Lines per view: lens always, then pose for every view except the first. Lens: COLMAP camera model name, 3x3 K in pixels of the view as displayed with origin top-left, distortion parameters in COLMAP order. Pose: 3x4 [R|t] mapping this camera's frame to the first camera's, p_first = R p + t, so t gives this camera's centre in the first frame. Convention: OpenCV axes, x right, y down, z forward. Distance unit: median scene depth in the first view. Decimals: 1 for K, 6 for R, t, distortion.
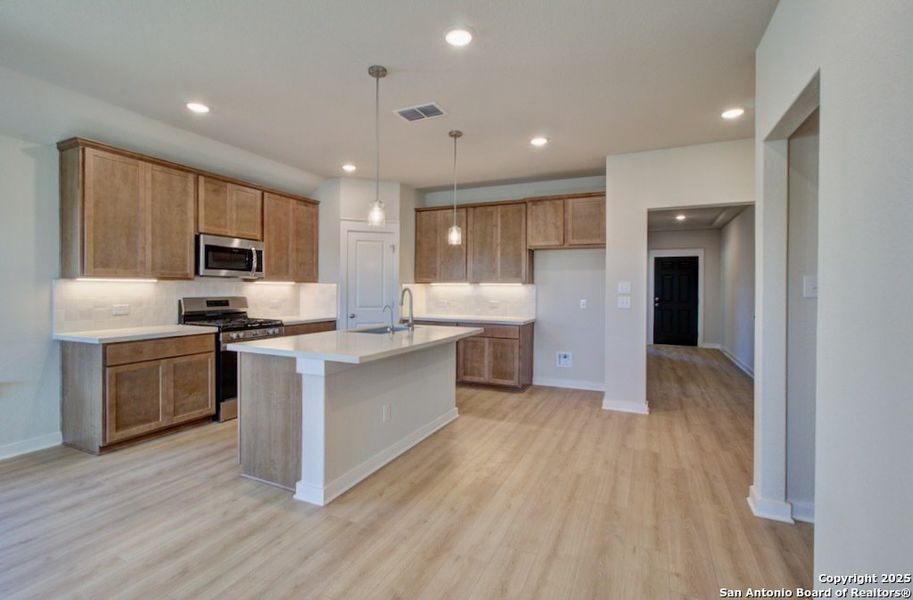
lens RADIAL K [[417.9, 0, 457.8], [0, 417.9, 292.8], [0, 0, 1]] dist [-0.011981, 0.010244]
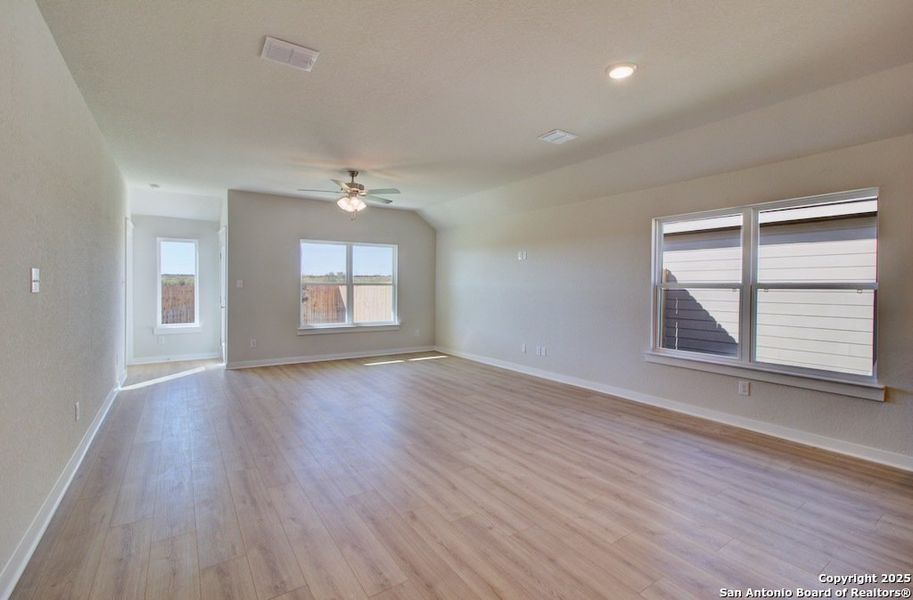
lens RADIAL K [[417.9, 0, 448.4], [0, 417.9, 286.3], [0, 0, 1]] dist [-0.011981, 0.010244]
pose [[-0.527464, -0.008245, -0.849537, 0.217463], [-0.020780, 0.999779, 0.003199, -0.004098], [0.849323, 0.019341, -0.527519, 0.465242]]
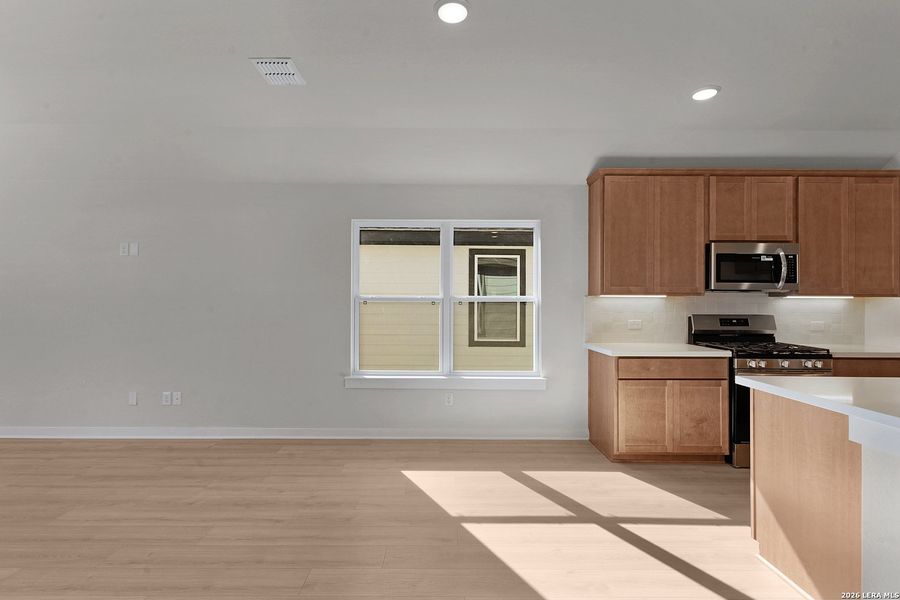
lens RADIAL K [[429.7, 0, 446.4], [0, 429.7, 297.7], [0, 0, 1]] dist [0.005514, -0.000140]
pose [[0.422051, -0.011302, -0.906502, -0.035277], [-0.013420, 0.999735, -0.018713, -0.000560], [0.906473, 0.020063, 0.421787, 0.118693]]
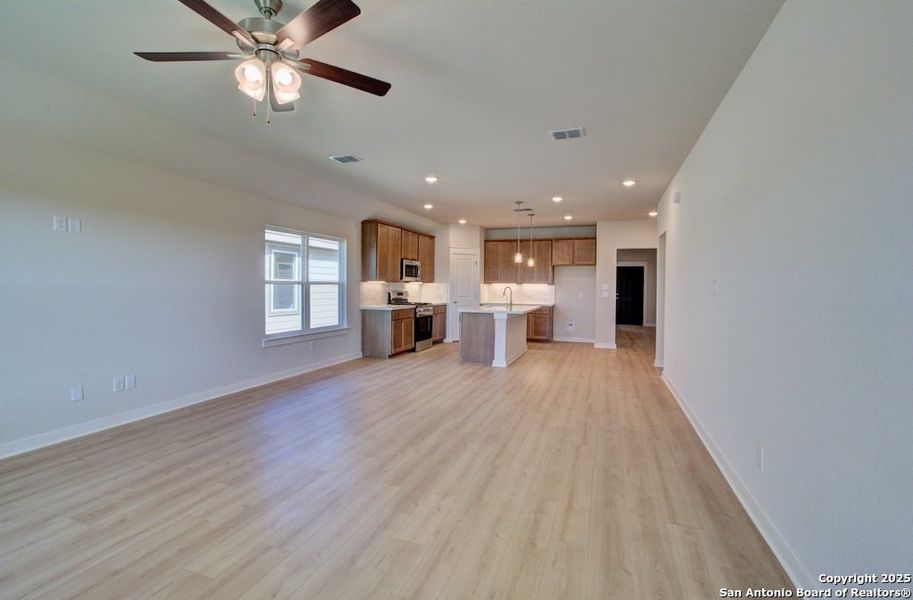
lens RADIAL K [[417.9, 0, 460.3], [0, 417.9, 287.8], [0, 0, 1]] dist [-0.011981, 0.010244]
pose [[0.995378, 0.006706, 0.095798, -0.538261], [-0.006230, 0.999967, -0.005260, 0.006242], [-0.095830, 0.004639, 0.995387, -1.028171]]
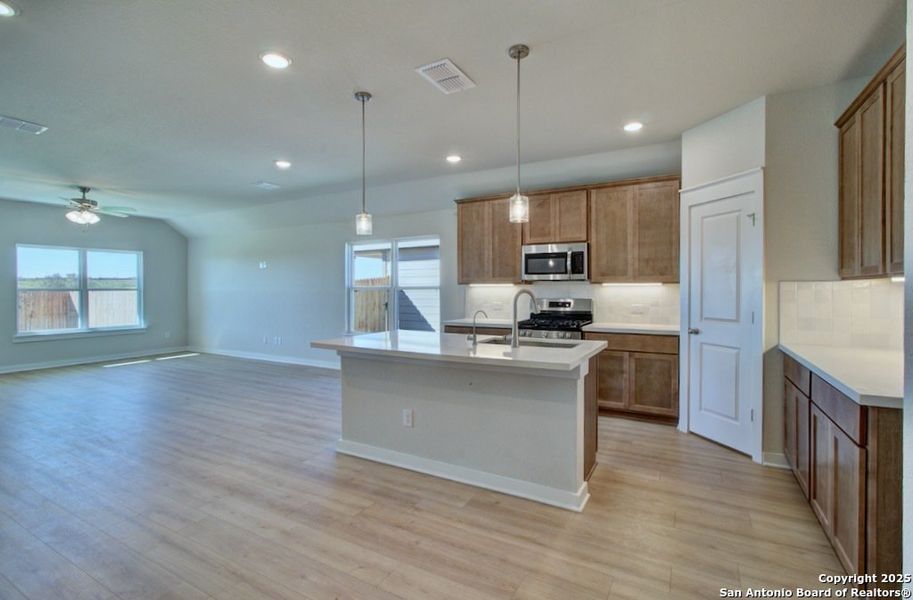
lens RADIAL K [[417.9, 0, 445.3], [0, 417.9, 289.0], [0, 0, 1]] dist [-0.011981, 0.010244]
pose [[-0.078643, -0.006316, -0.996883, 0.606108], [-0.010800, 0.999927, -0.005483, -0.006702], [0.996844, 0.010335, -0.078706, 0.878967]]
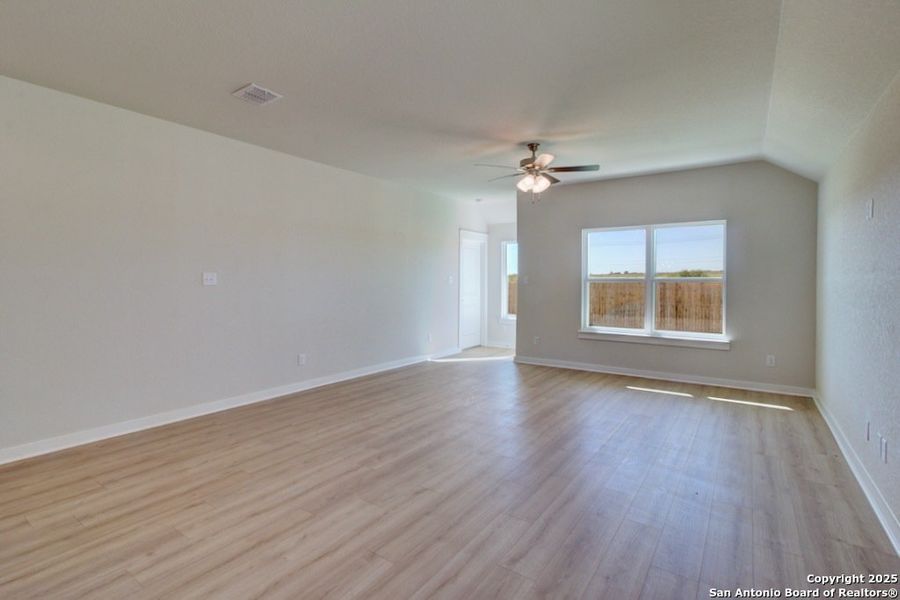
lens RADIAL K [[429.7, 0, 449.6], [0, 429.7, 281.7], [0, 0, 1]] dist [0.005514, -0.000140]
pose [[-0.983469, -0.009518, 0.180828, -0.715665], [-0.006234, 0.999805, 0.018724, -0.015963], [-0.180971, 0.017288, -0.983337, 0.658484]]
